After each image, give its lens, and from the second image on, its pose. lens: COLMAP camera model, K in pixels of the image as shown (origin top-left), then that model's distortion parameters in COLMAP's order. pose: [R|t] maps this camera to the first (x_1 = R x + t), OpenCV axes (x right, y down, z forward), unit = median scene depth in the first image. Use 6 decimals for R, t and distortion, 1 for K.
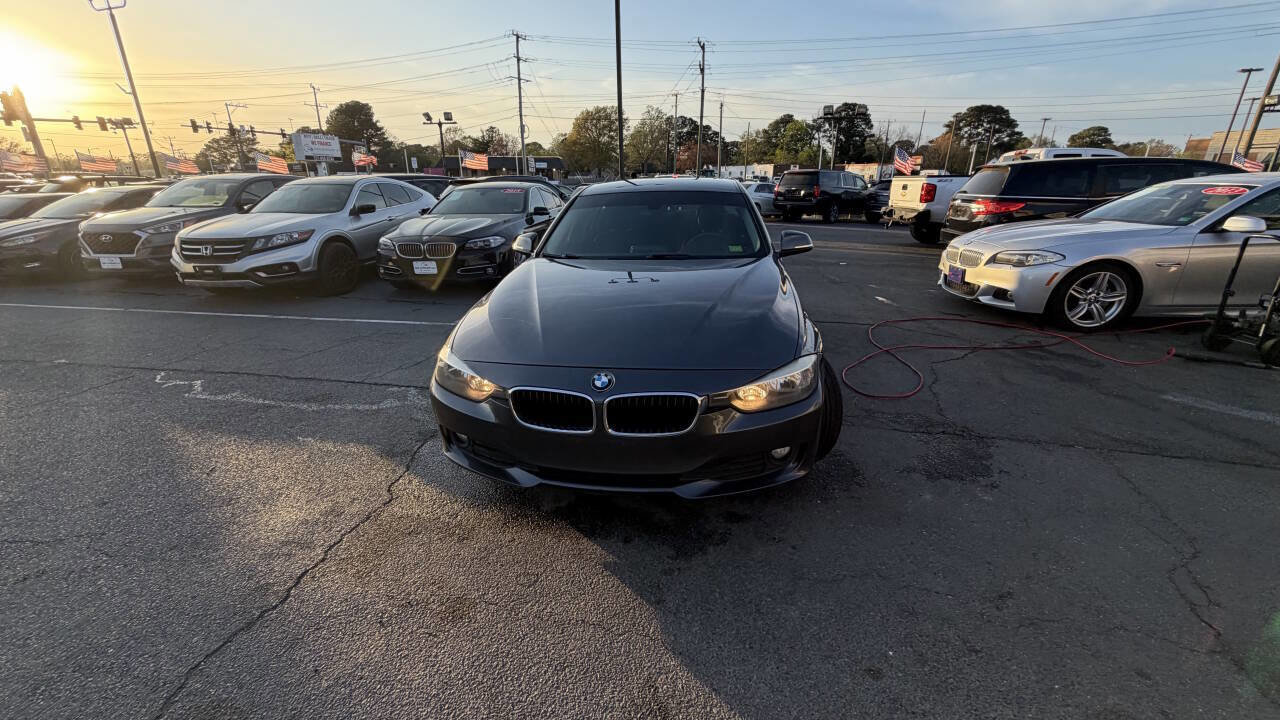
lens RADIAL K [[510.1, 0, 644.1], [0, 510.1, 359.4], [0, 0, 1]] dist [-0.000005, -0.000265]
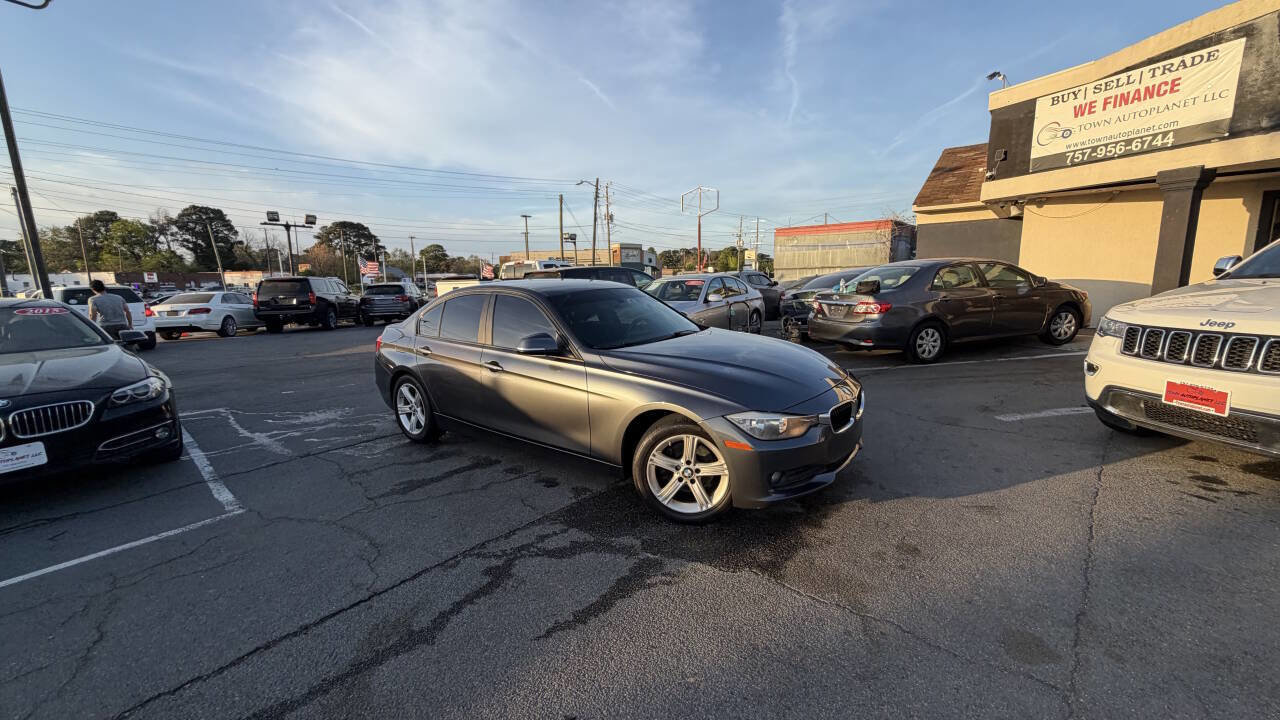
lens RADIAL K [[503.5, 0, 638.2], [0, 503.5, 360.6], [0, 0, 1]] dist [-0.000377, 0.000277]
pose [[0.487590, -0.151245, 0.859872, -0.429436], [0.311885, 0.950070, -0.009745, -0.058638], [-0.815465, 0.272933, 0.510416, 0.165872]]
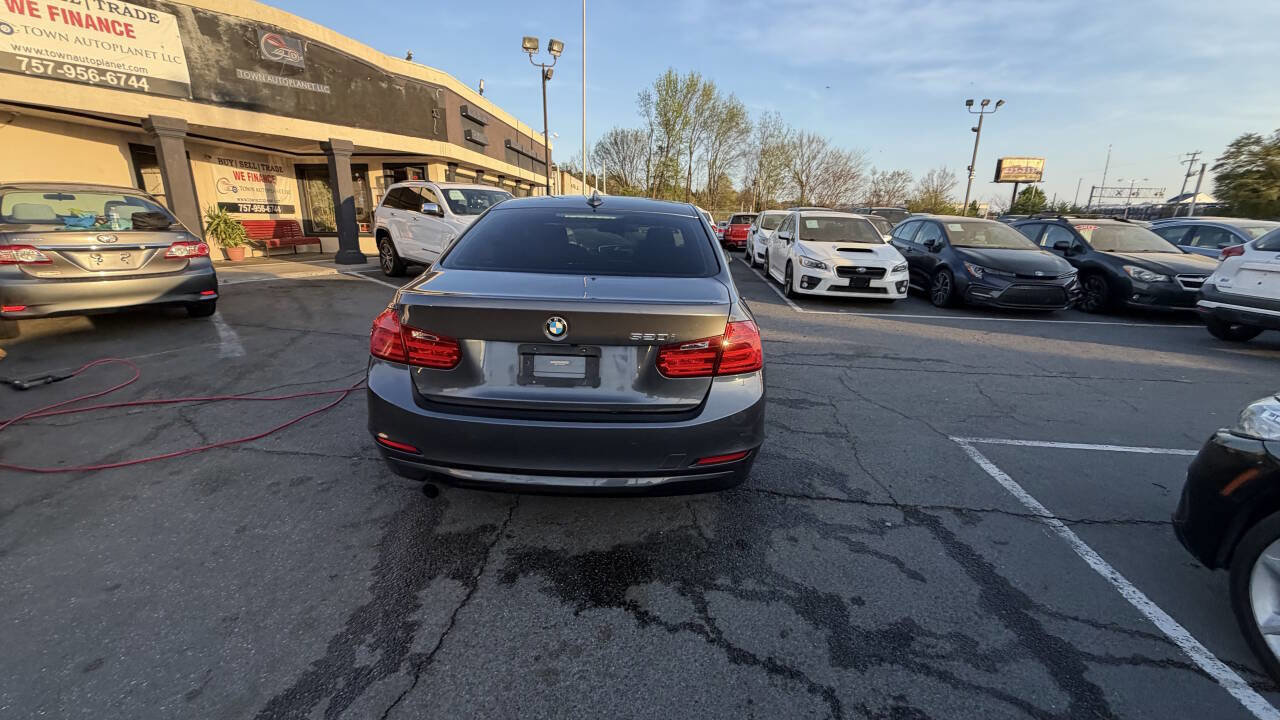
lens RADIAL K [[512.0, 0, 631.0], [0, 512.0, 362.2], [0, 0, 1]] dist [-0.003099, -0.000288]
pose [[-0.995596, 0.014234, -0.092663, 0.042626], [-0.041707, 0.817961, 0.573760, -0.319701], [0.083961, 0.575098, -0.813765, 0.953833]]
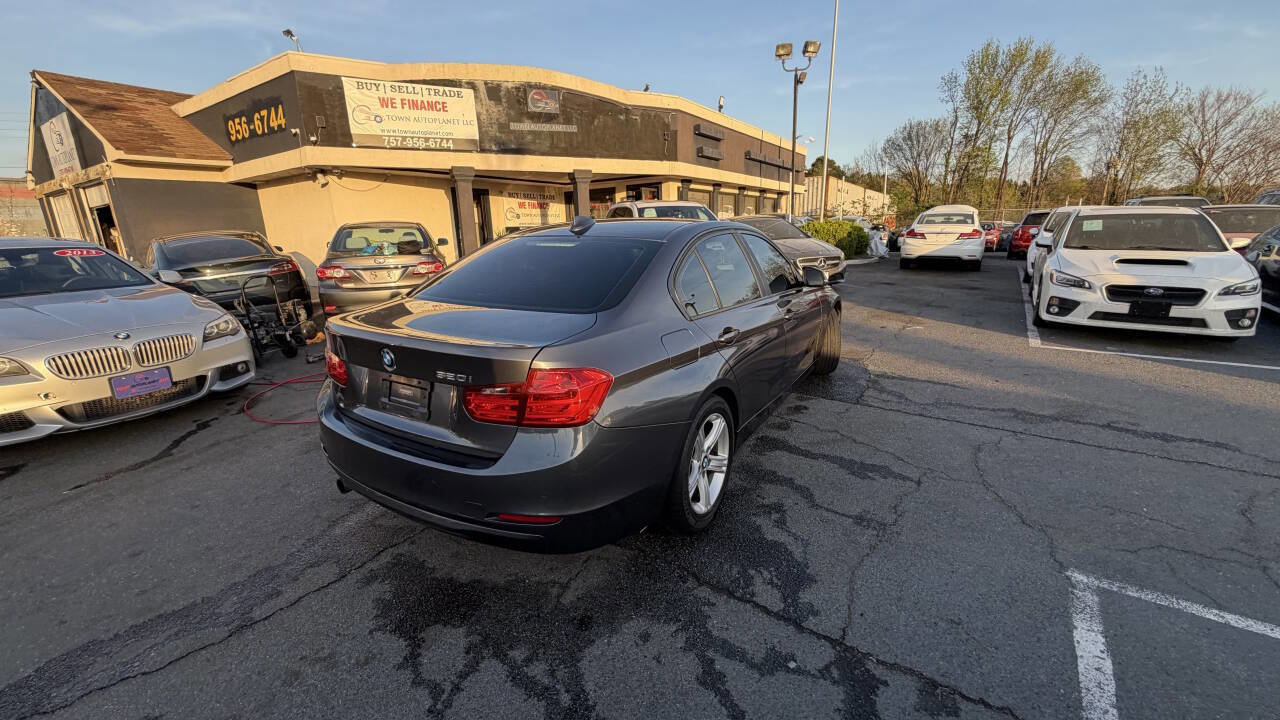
lens RADIAL K [[507.7, 0, 629.2], [0, 507.7, 362.3], [0, 0, 1]] dist [-0.002392, 0.000034]
pose [[-0.909874, -0.077970, 0.407493, -0.142693], [0.166255, 0.831352, 0.530295, -0.307362], [-0.380117, 0.550249, -0.743463, 0.894002]]
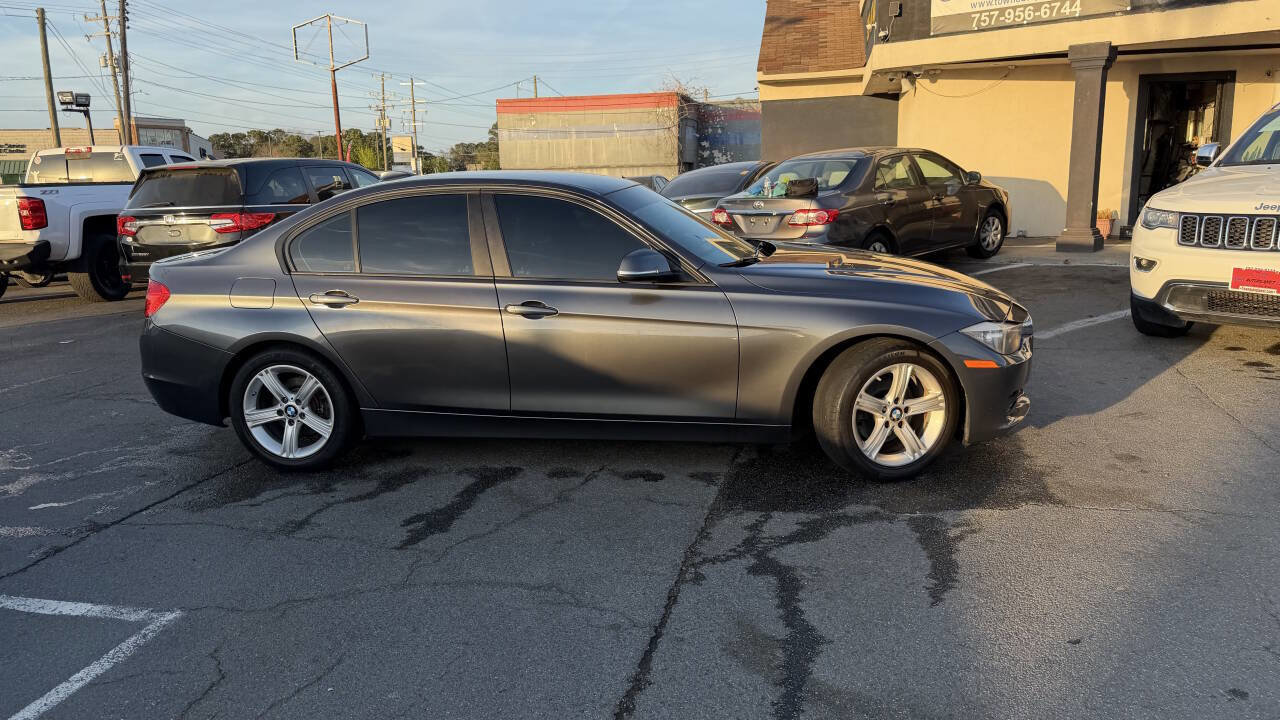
lens RADIAL K [[881.3, 0, 643.6], [0, 881.3, 360.3], [0, 0, 1]] dist [0.095915, -0.136783]
pose [[0.025373, -0.202693, 0.978914, -0.595160], [0.360393, 0.915236, 0.180167, -0.141995], [-0.932456, 0.348222, 0.096271, 0.419380]]
